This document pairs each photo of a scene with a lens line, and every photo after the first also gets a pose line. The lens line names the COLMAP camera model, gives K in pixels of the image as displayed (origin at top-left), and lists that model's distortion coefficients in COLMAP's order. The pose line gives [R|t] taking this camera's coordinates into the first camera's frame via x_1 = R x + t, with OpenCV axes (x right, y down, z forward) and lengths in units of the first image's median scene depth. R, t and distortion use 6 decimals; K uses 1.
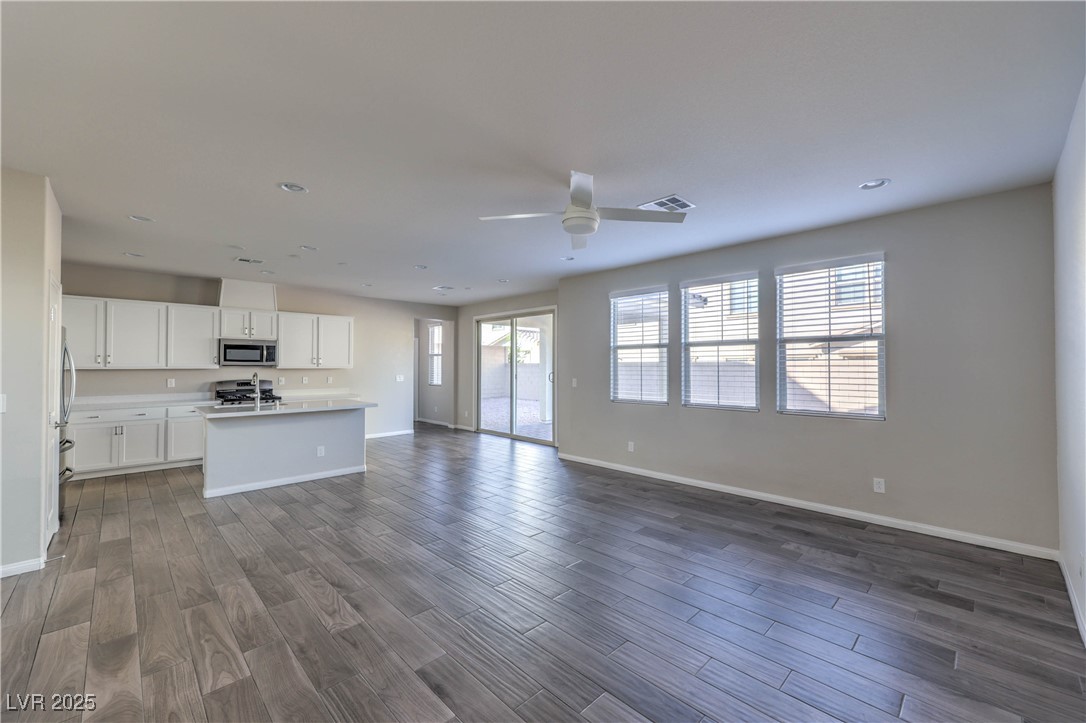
lens RADIAL K [[448.6, 0, 543.0], [0, 448.6, 361.5], [0, 0, 1]] dist [0.000809, 0.000045]
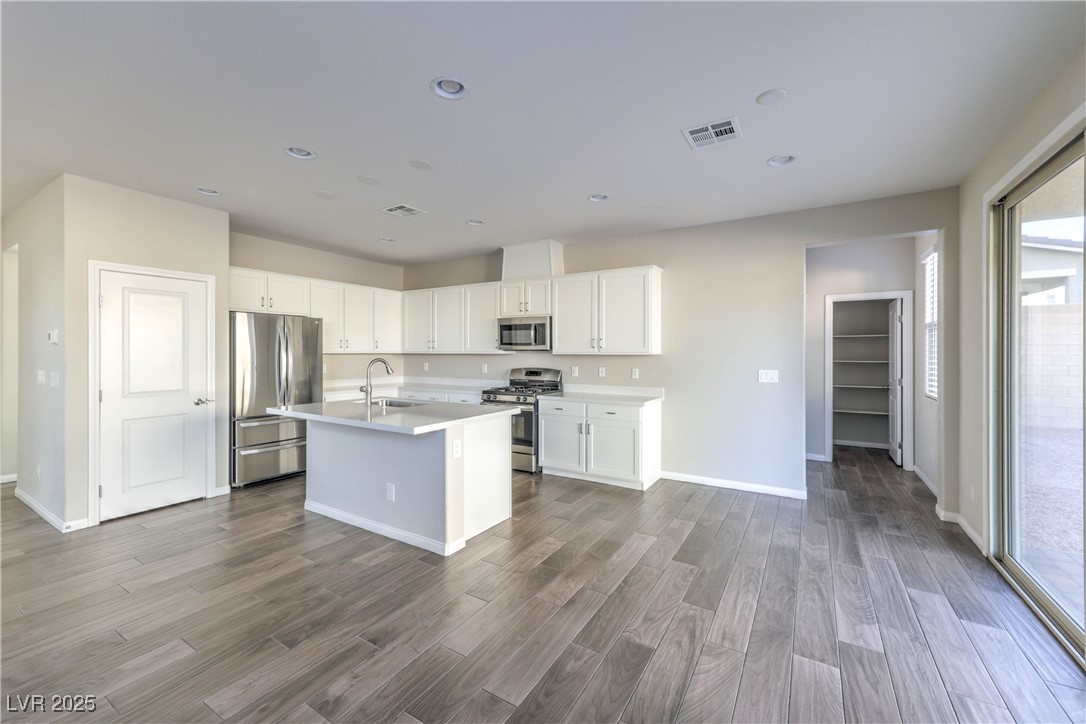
lens RADIAL K [[434.9, 0, 546.7], [0, 434.9, 350.3], [0, 0, 1]] dist [-0.000379, -0.000079]
pose [[0.265135, -0.000482, -0.964211, 0.093394], [0.007652, 0.999969, 0.001604, 0.008089], [0.964181, -0.007804, 0.265131, 0.829980]]
